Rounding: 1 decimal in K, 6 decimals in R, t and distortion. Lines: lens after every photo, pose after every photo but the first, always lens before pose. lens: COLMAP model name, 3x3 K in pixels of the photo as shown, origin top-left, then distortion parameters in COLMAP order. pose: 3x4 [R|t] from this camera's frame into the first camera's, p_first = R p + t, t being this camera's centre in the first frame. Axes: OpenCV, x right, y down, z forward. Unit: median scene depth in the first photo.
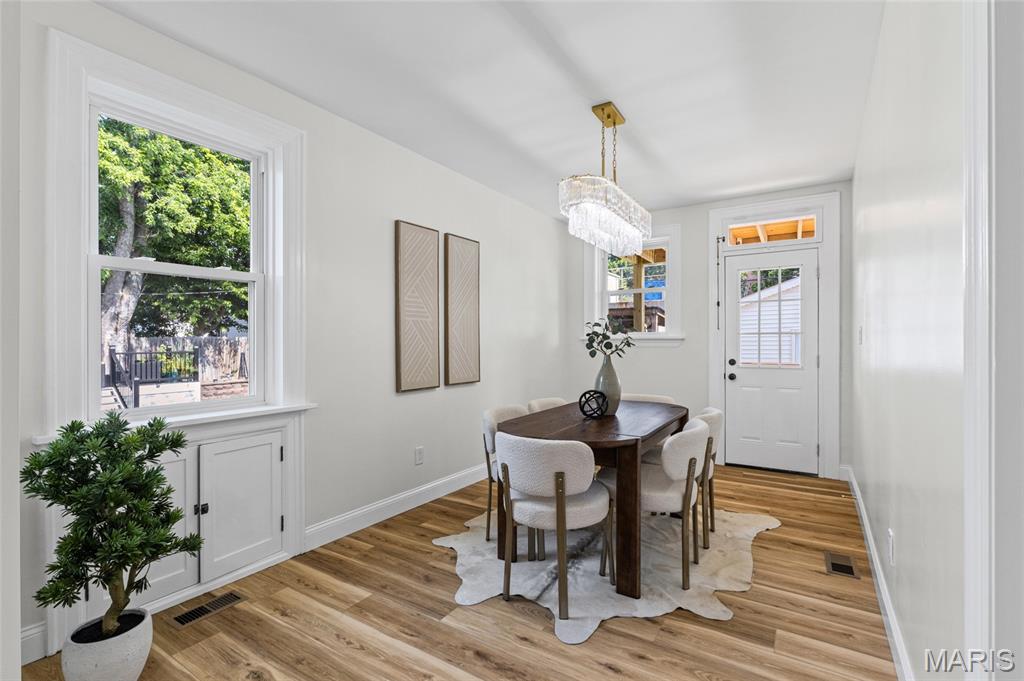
lens RADIAL K [[462.2, 0, 526.9], [0, 462.2, 342.7], [0, 0, 1]] dist [0.000677, -0.000705]
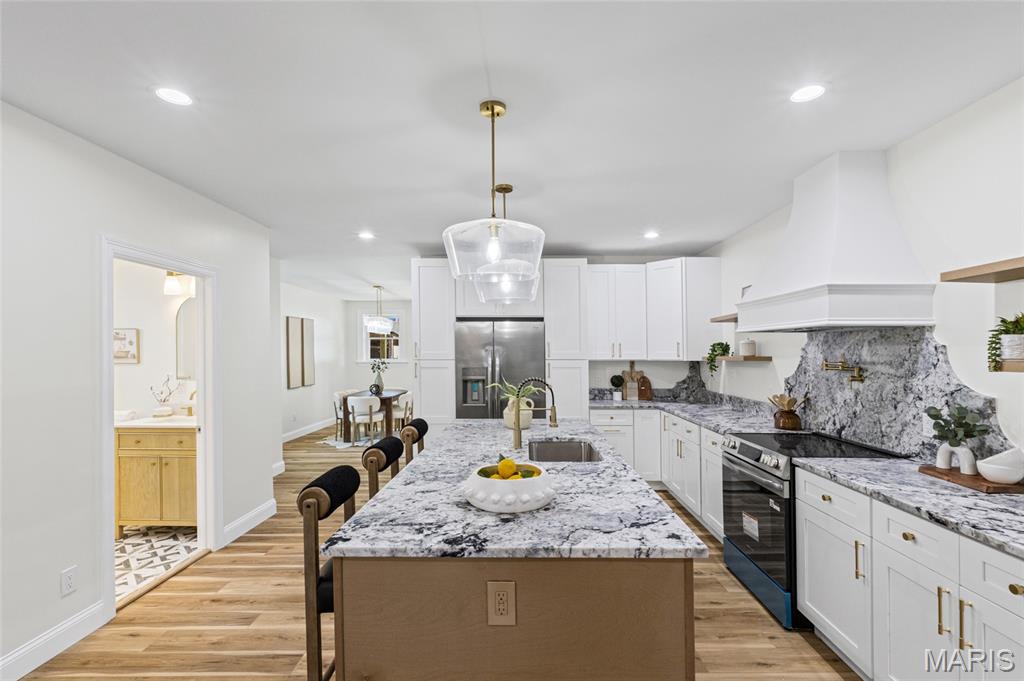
lens RADIAL K [[462.2, 0, 523.6], [0, 462.2, 341.6], [0, 0, 1]] dist [0.000677, -0.000705]
pose [[0.849229, 0.013052, 0.527863, -0.573556], [-0.000629, 0.999719, -0.023706, -0.093892], [-0.528024, 0.019799, 0.848999, -1.869565]]
